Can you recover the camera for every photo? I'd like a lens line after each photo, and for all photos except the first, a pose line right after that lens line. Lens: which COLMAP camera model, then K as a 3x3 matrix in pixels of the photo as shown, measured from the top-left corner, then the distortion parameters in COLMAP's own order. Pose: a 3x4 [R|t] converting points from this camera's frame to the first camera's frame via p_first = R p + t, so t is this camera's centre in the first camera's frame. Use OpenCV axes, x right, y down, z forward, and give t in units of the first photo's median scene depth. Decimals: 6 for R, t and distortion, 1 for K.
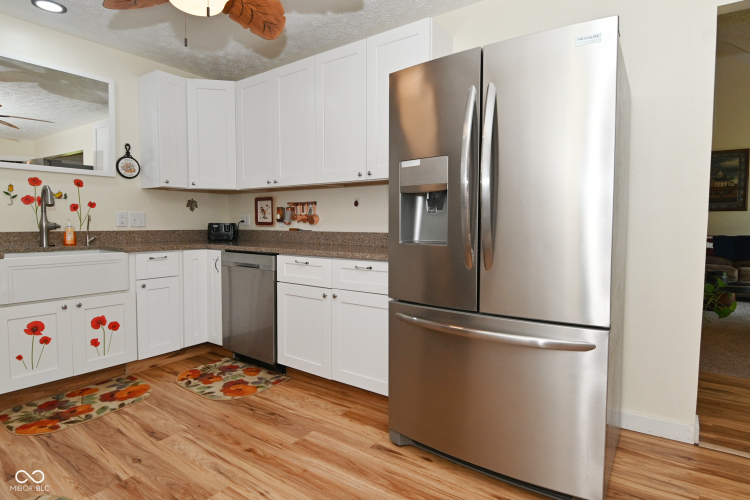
lens RADIAL K [[395.5, 0, 376.9], [0, 395.5, 241.9], [0, 0, 1]] dist [0.020939, -0.029506]
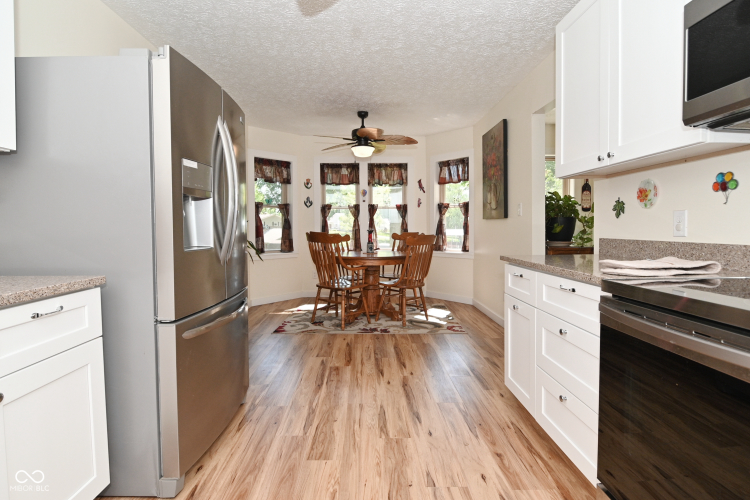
lens RADIAL K [[395.5, 0, 376.9], [0, 395.5, 241.9], [0, 0, 1]] dist [0.020939, -0.029506]
pose [[-0.597162, -0.030393, 0.801544, -0.628734], [0.038659, 0.997030, 0.066607, -0.041296], [-0.801188, 0.070762, -0.594214, 0.830911]]
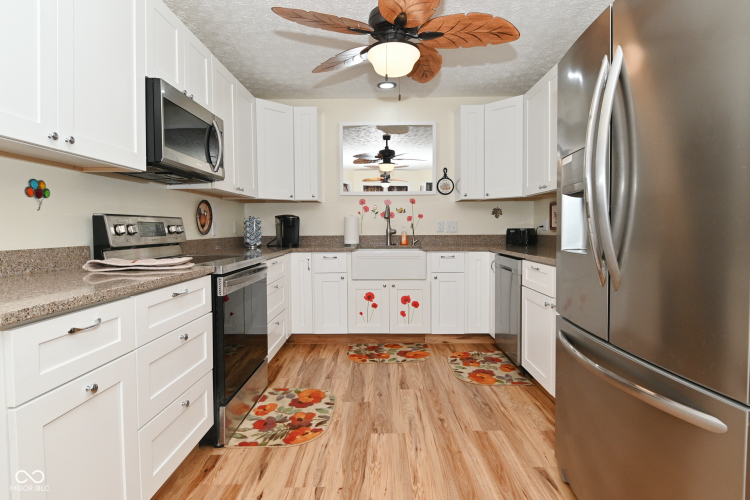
lens RADIAL K [[395.5, 0, 376.9], [0, 395.5, 241.9], [0, 0, 1]] dist [0.020939, -0.029506]
pose [[0.566996, 0.019803, -0.823482, 0.392018], [-0.029605, 0.999555, 0.003653, -0.005242], [0.823188, 0.022307, 0.567330, 0.111448]]
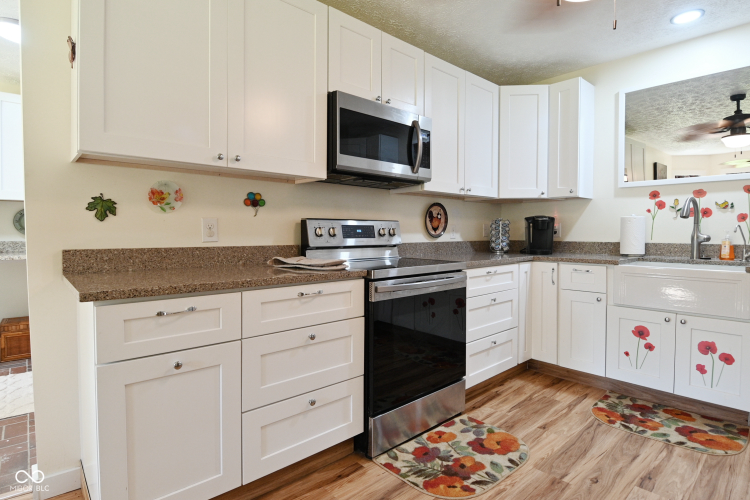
lens RADIAL K [[395.5, 0, 376.9], [0, 395.5, 241.9], [0, 0, 1]] dist [0.020939, -0.029506]
pose [[-0.217745, 0.018548, -0.975829, 0.306790], [-0.049361, 0.998331, 0.029990, -0.021978], [0.974757, 0.054698, -0.216466, 0.457487]]
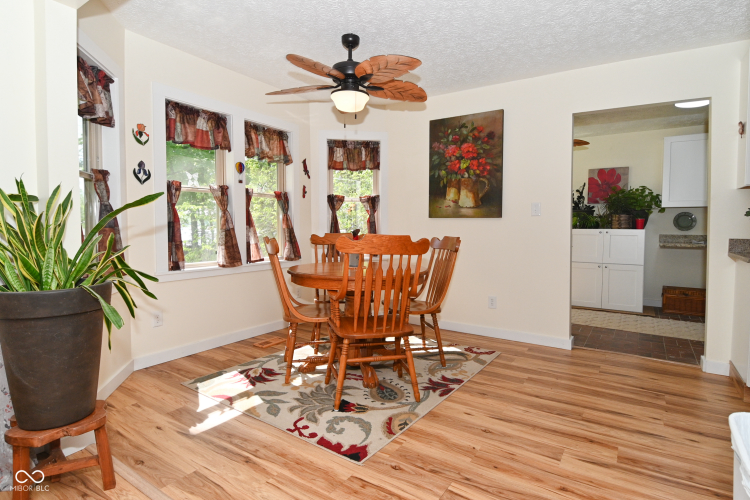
lens RADIAL K [[395.5, 0, 376.9], [0, 395.5, 241.9], [0, 0, 1]] dist [0.020939, -0.029506]
pose [[-0.999550, -0.008512, -0.028761, 0.829591], [-0.010917, 0.996360, 0.084545, -0.039952], [0.027936, 0.084821, -0.996005, 0.917844]]
